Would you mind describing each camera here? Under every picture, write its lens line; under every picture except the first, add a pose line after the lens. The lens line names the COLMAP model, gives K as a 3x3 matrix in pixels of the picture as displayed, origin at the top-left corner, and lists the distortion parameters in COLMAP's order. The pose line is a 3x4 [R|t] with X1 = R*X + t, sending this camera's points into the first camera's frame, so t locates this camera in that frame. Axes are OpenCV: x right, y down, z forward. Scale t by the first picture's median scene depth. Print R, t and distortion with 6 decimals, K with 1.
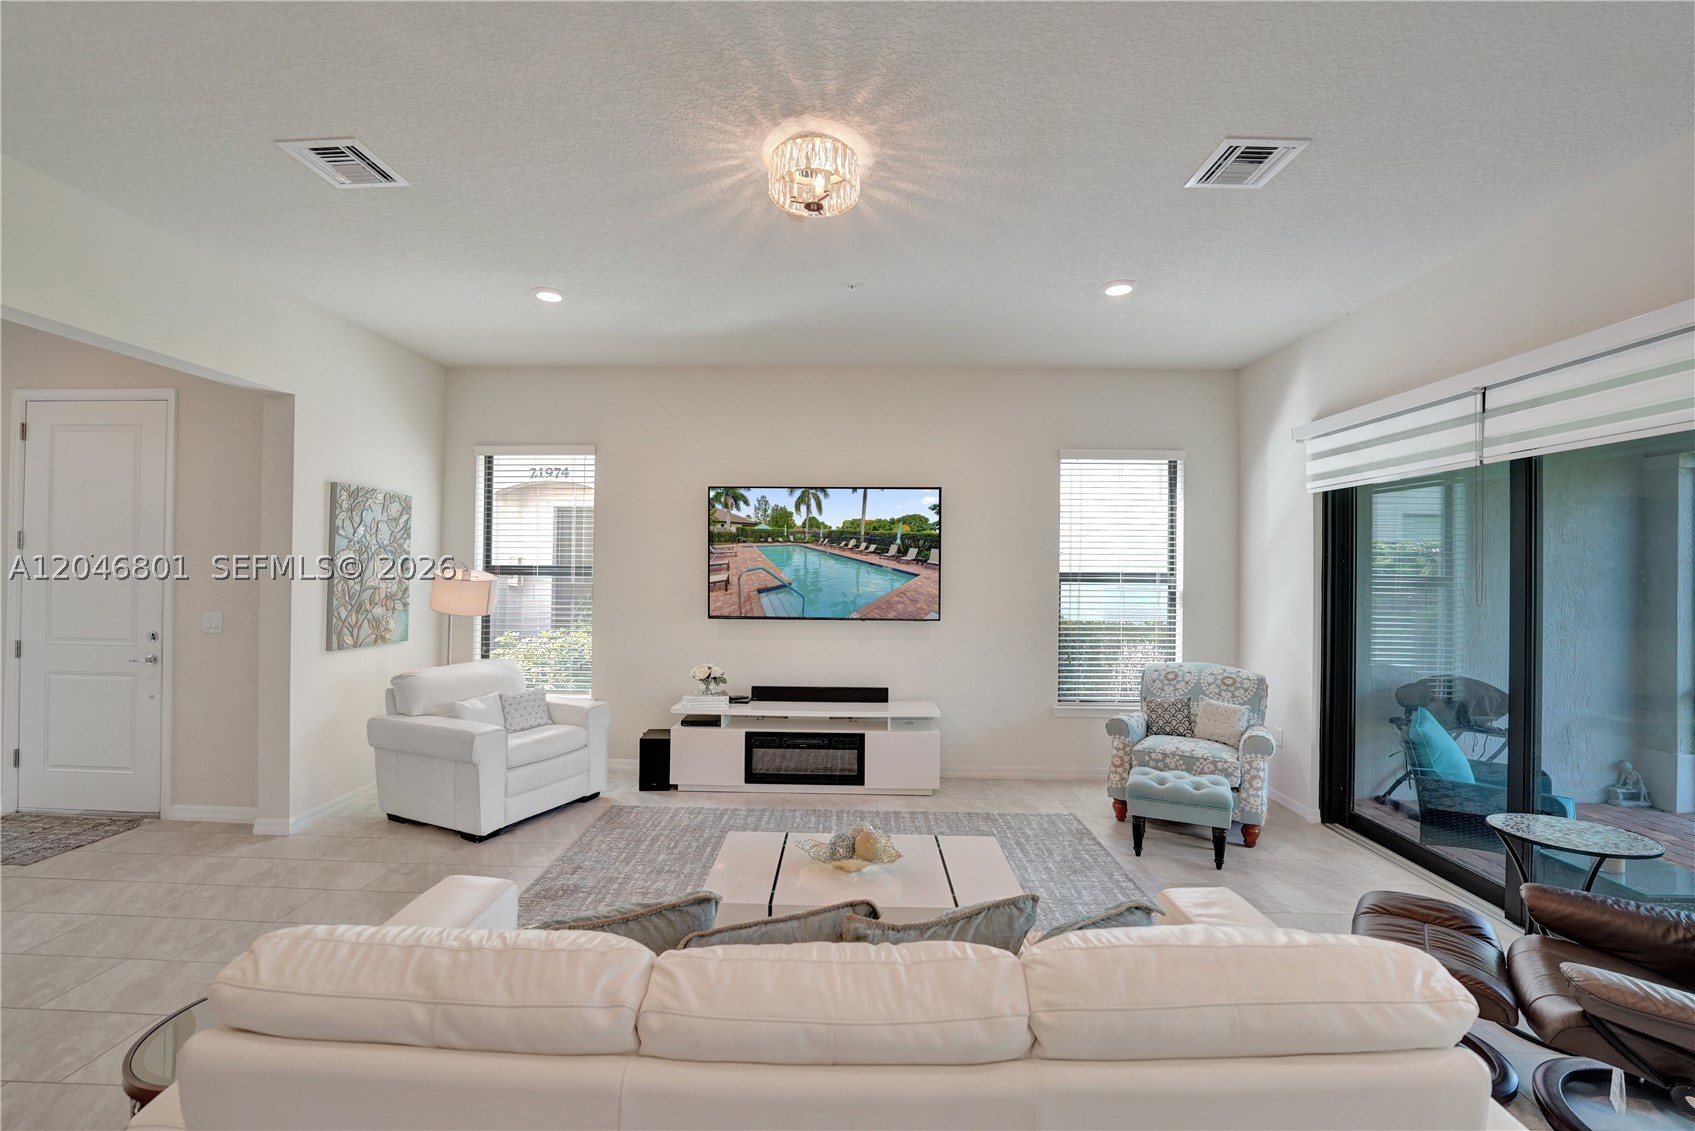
lens RADIAL K [[700.5, 0, 836.9], [0, 700.5, 563.1], [0, 0, 1]] dist [-0.011397, 0.000041]
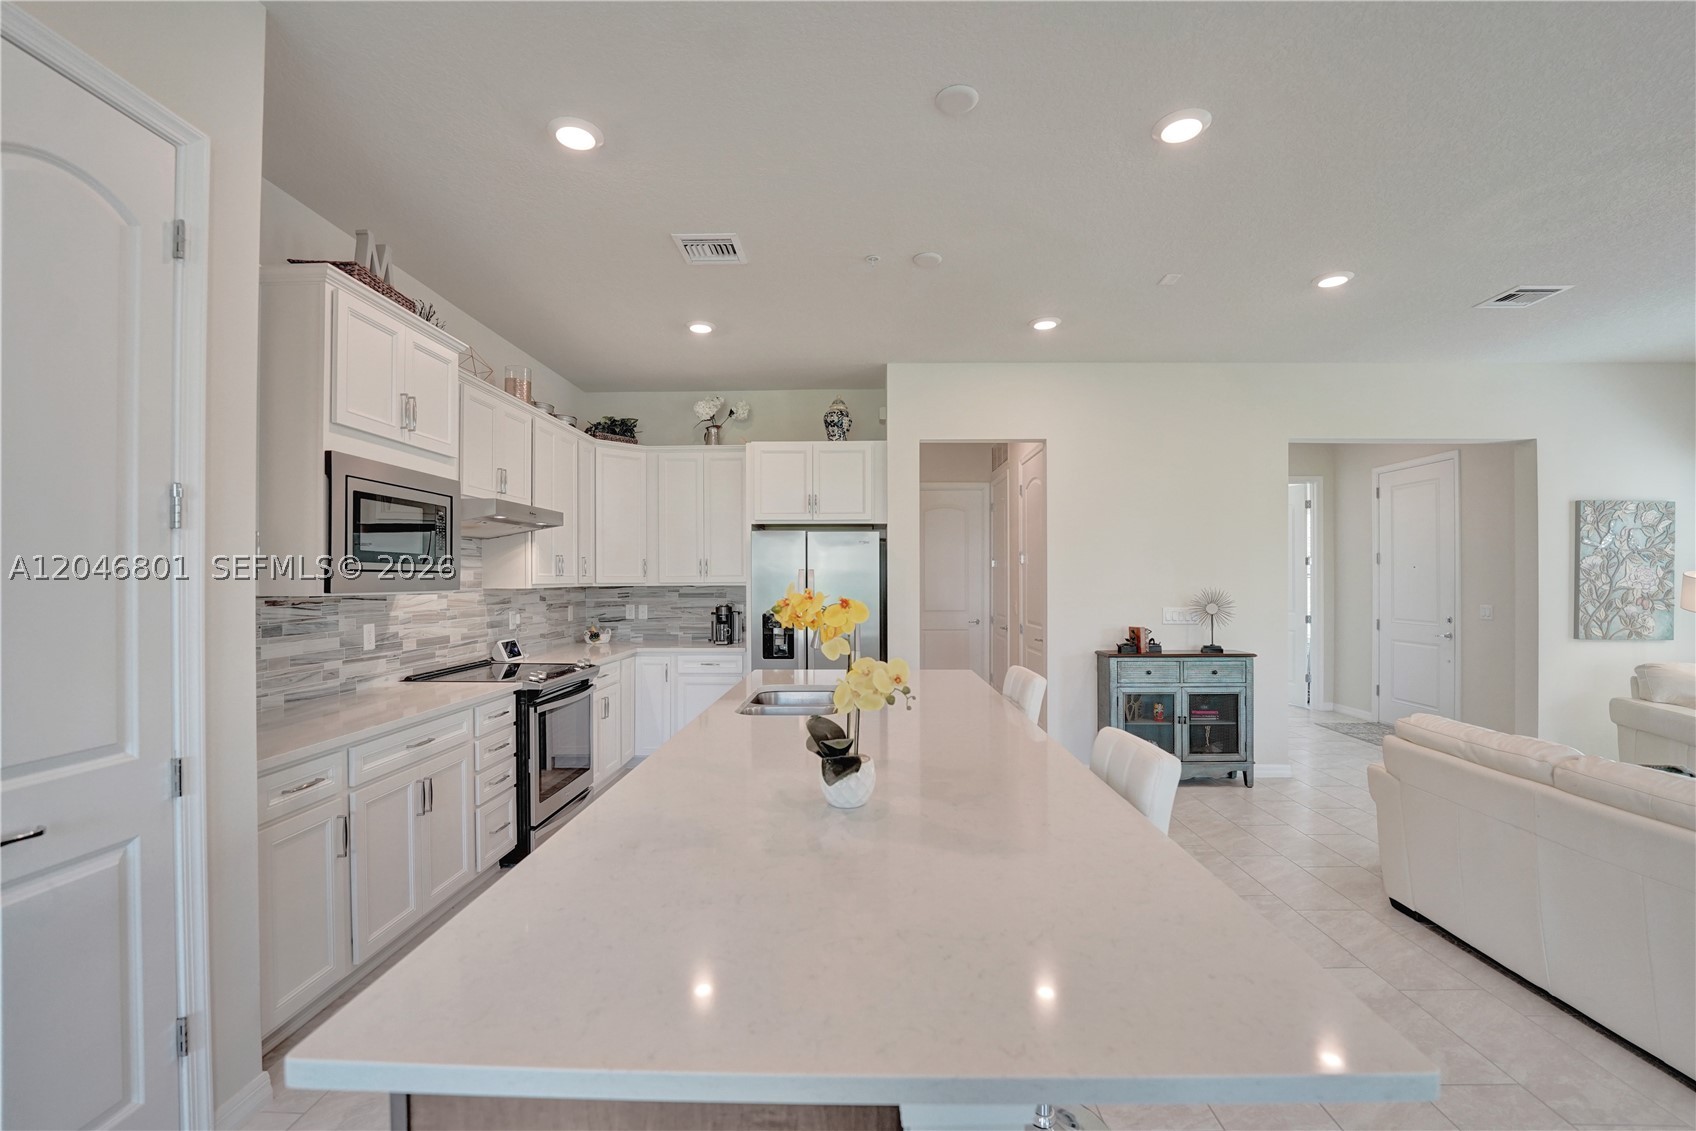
lens RADIAL K [[700.9, 0, 862.8], [0, 700.9, 576.5], [0, 0, 1]] dist [-0.011397, 0.000041]
pose [[0.033131, -0.015501, -0.999331, 0.420334], [0.009868, 0.999836, -0.015182, 0.021314], [0.999402, -0.009358, 0.033278, -0.275187]]
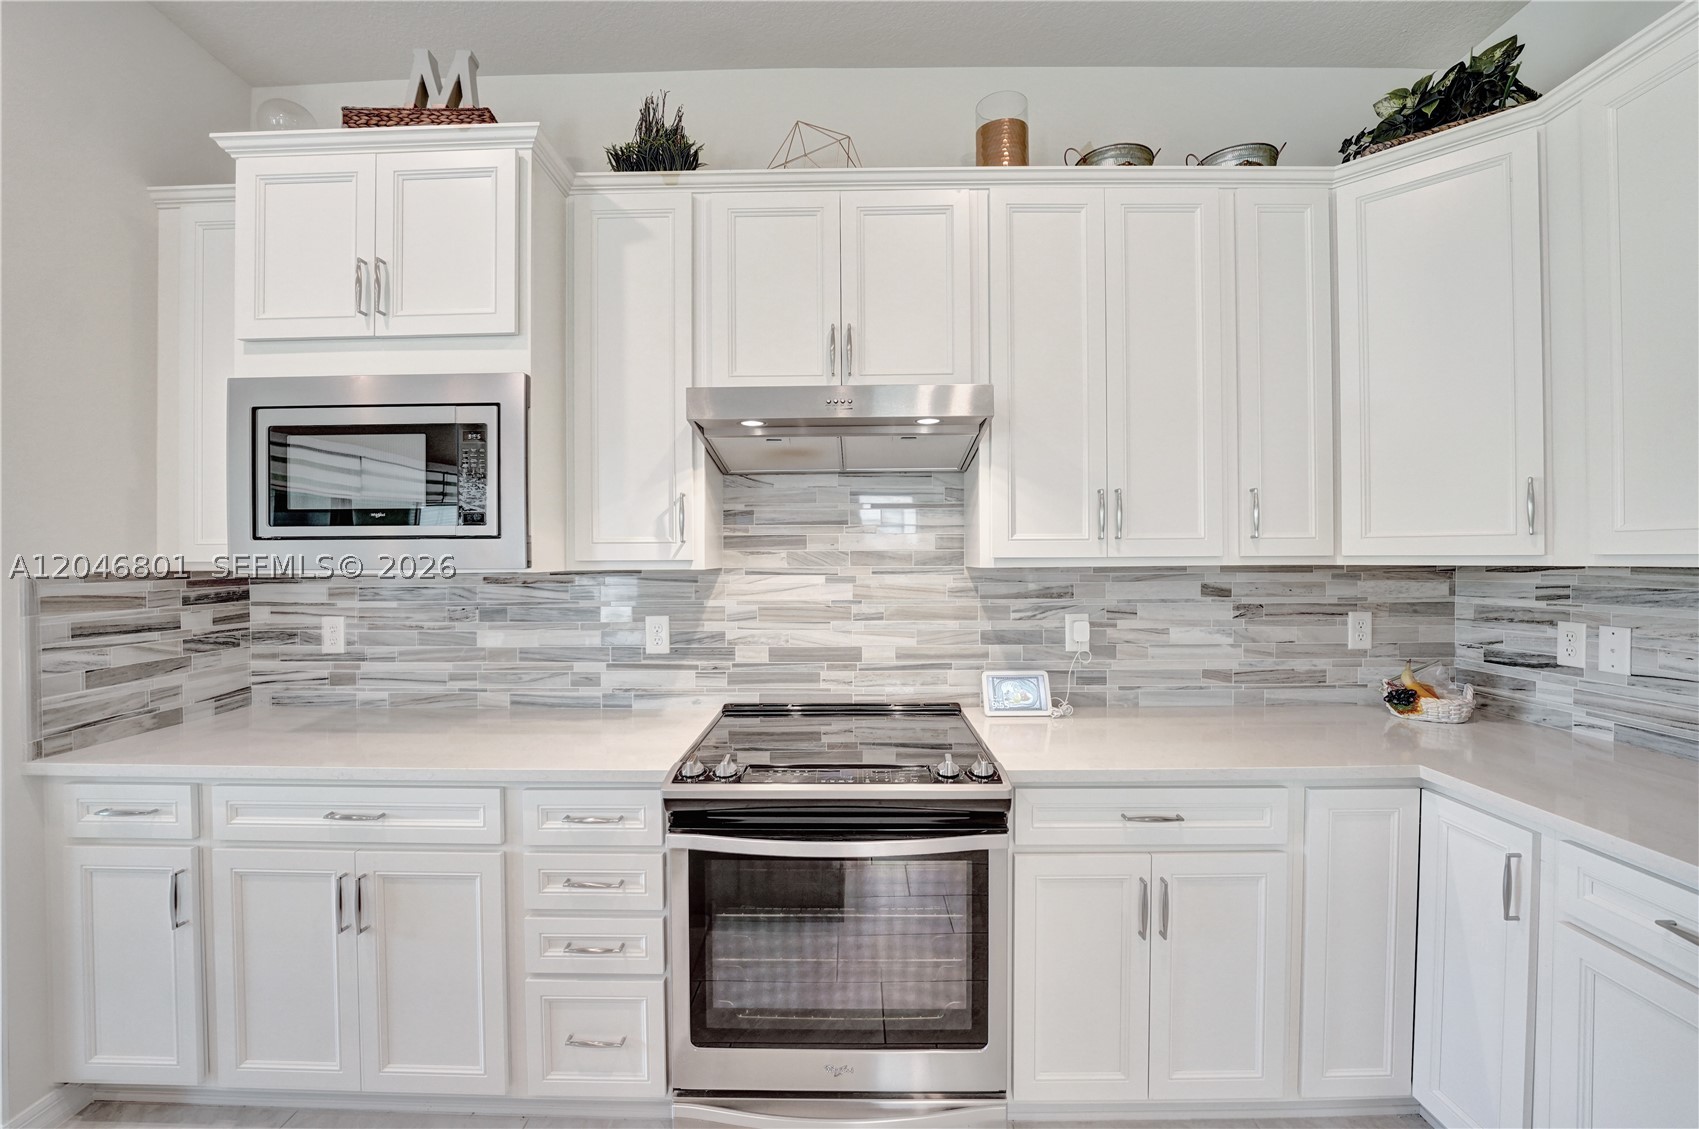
lens RADIAL K [[705.9, 0, 820.5], [0, 705.9, 558.9], [0, 0, 1]] dist [-0.018218, -0.000042]
pose [[-0.999640, -0.005940, -0.026156, -0.446772], [-0.005842, 0.999976, -0.003823, 0.015135], [0.026178, -0.003669, -0.999651, -0.258752]]
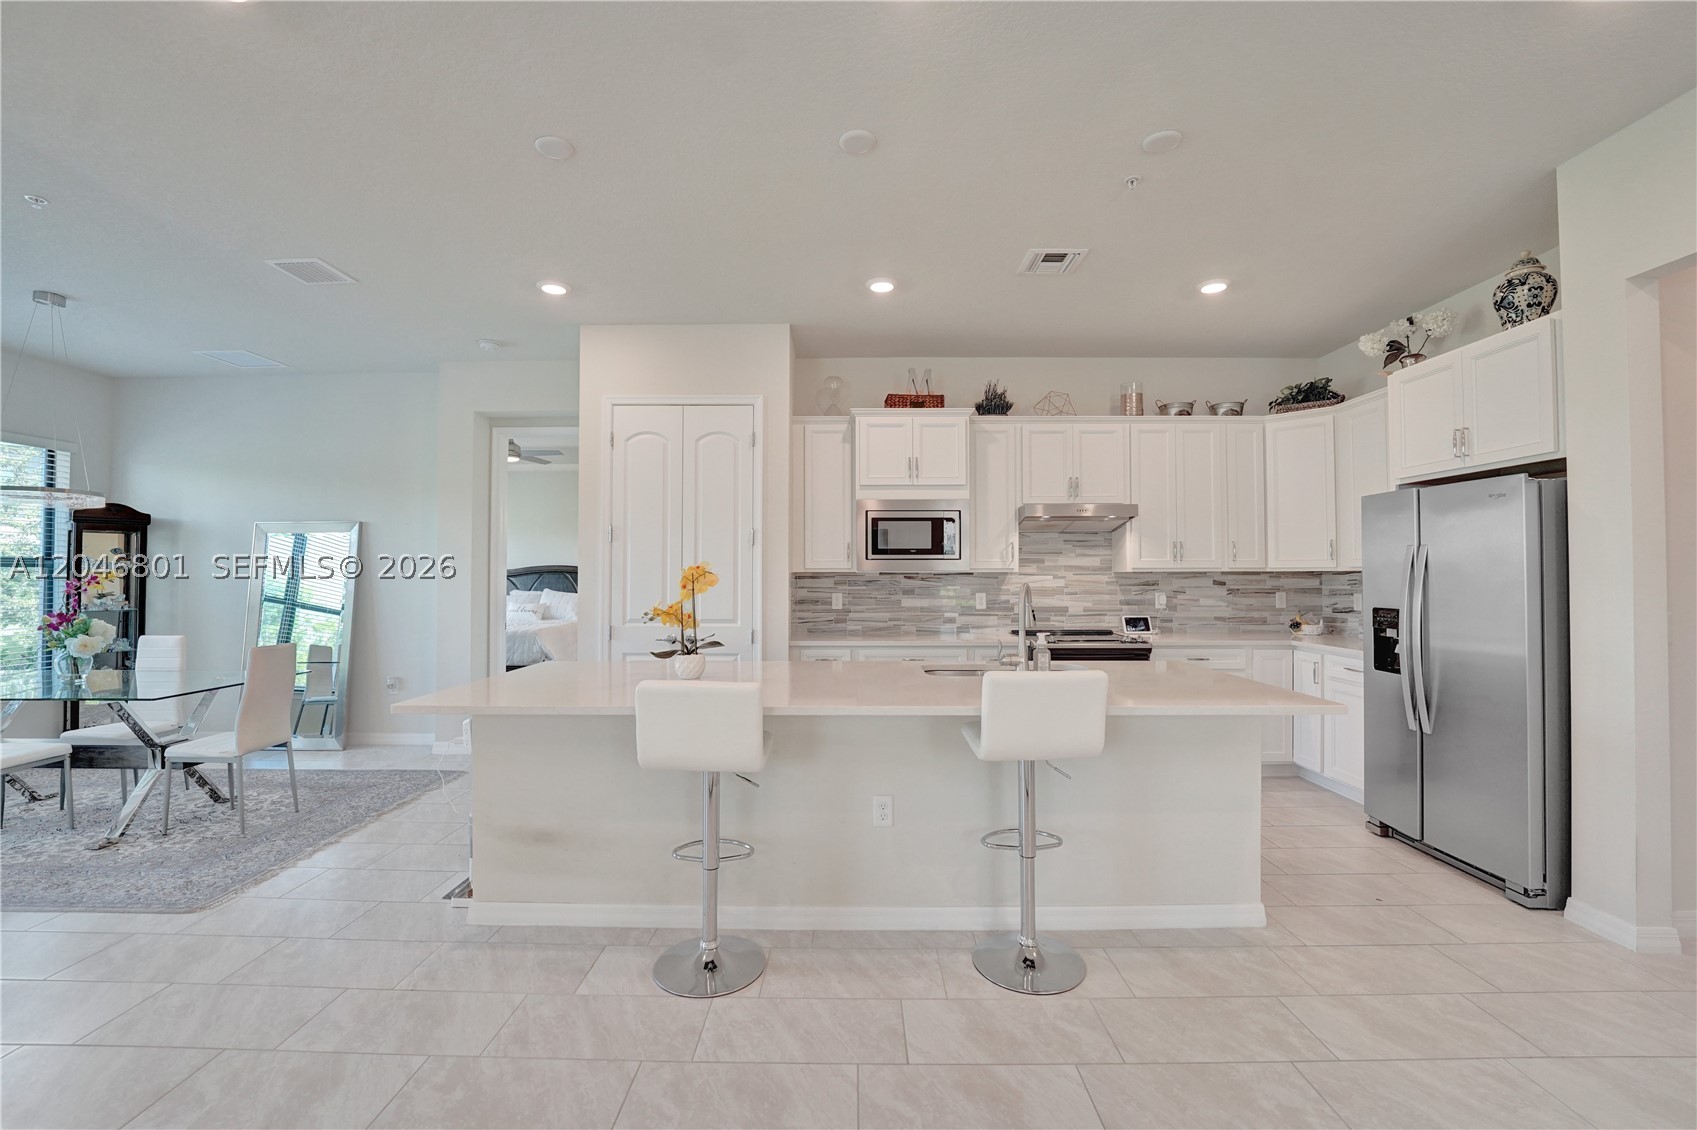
lens RADIAL K [[701.3, 0, 836.3], [0, 701.3, 558.9], [0, 0, 1]] dist [-0.011397, 0.000041]
pose [[-0.999165, -0.010245, -0.039541, -0.048036], [-0.009194, 0.999602, -0.026661, 0.031894], [0.039798, -0.026276, -0.998862, 0.403385]]
